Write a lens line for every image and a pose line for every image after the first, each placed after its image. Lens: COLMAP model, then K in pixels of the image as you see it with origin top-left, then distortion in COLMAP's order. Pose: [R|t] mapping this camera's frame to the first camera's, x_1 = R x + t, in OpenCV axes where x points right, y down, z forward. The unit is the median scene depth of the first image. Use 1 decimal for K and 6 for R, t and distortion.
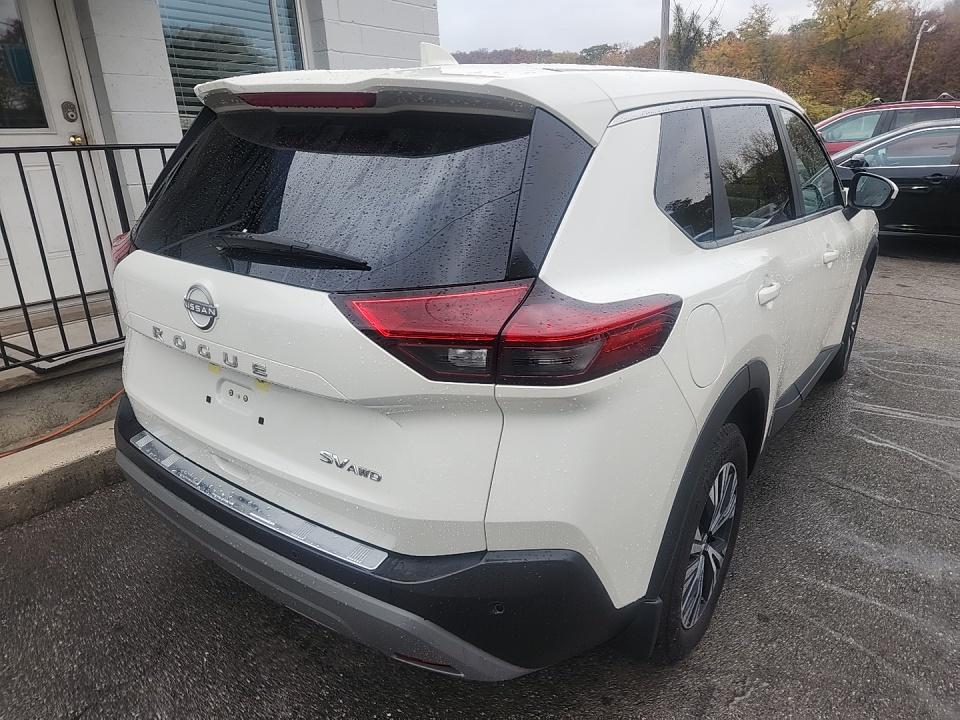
lens RADIAL K [[643.0, 0, 485.1], [0, 643.0, 362.8], [0, 0, 1]] dist [0.050545, -0.033988]
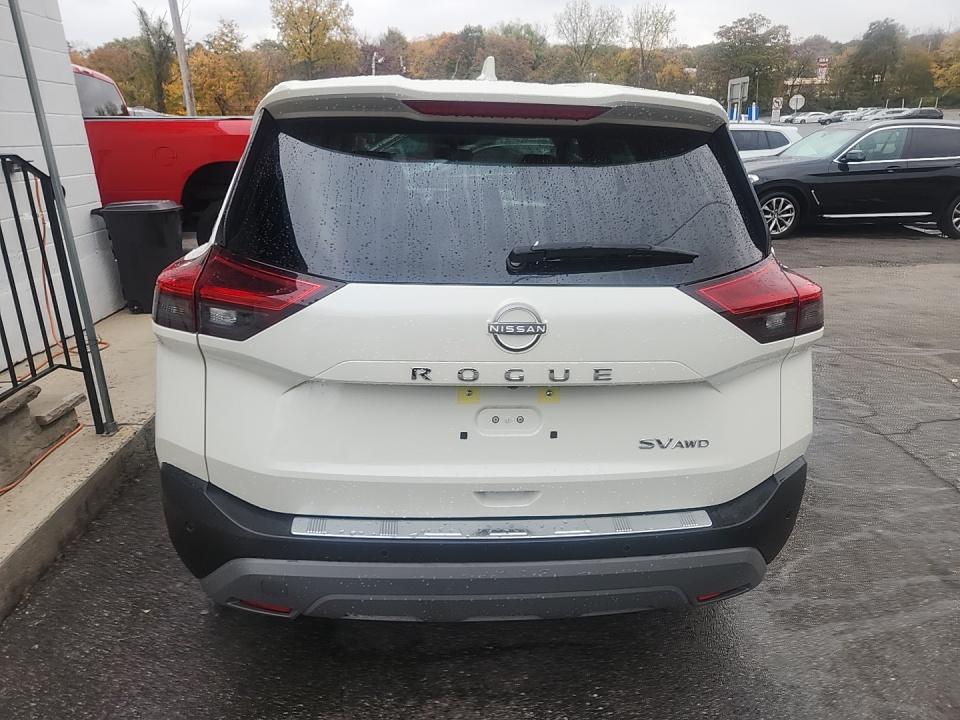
lens RADIAL K [[643.0, 0, 474.7], [0, 643.0, 354.2], [0, 0, 1]] dist [0.050545, -0.033988]
pose [[0.766803, -0.190403, 0.612993, -1.073052], [0.206330, 0.977424, 0.045497, -0.104544], [-0.607817, 0.091591, 0.788777, 0.311260]]
